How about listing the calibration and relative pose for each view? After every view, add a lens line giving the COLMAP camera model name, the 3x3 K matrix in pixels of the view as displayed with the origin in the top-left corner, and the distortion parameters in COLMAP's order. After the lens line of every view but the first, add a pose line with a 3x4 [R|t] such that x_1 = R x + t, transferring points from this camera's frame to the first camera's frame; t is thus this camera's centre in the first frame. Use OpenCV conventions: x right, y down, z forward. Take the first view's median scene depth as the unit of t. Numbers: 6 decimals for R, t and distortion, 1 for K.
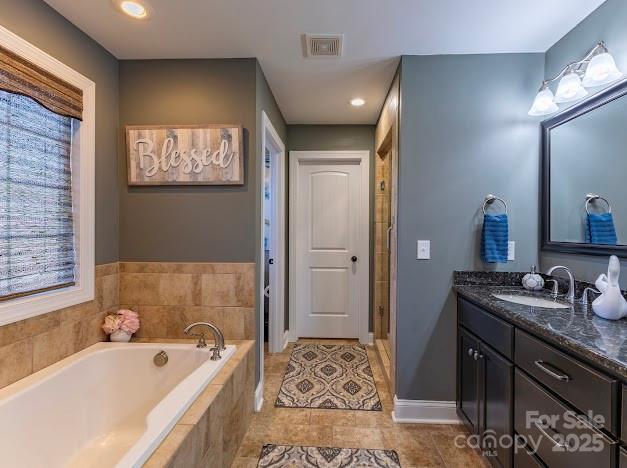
lens RADIAL K [[302.8, 0, 340.6], [0, 302.8, 223.1], [0, 0, 1]] dist [0.002001, 0.000251]
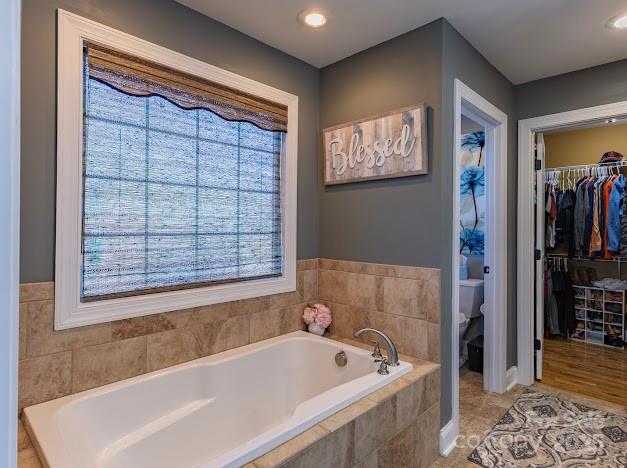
lens RADIAL K [[363.1, 0, 314.1], [0, 363.1, 215.0], [0, 0, 1]] dist [0.002357, 0.001340]
pose [[0.739927, -0.023918, -0.672262, 0.129433], [0.013689, 0.999696, -0.020501, 0.002899], [0.672548, 0.005966, 0.740029, 0.055216]]
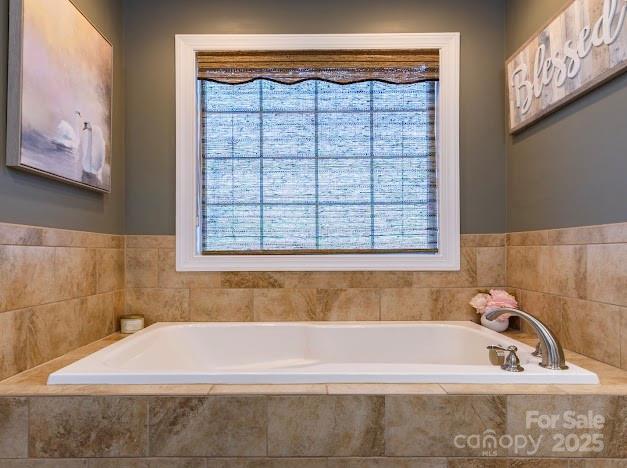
lens RADIAL K [[365.4, 0, 288.9], [0, 365.4, 231.9], [0, 0, 1]] dist [0.002229, 0.000859]
pose [[0.042005, -0.049532, -0.997889, 0.223508], [0.069683, 0.996483, -0.046529, 0.144150], [0.996684, -0.067581, 0.045309, 0.432286]]
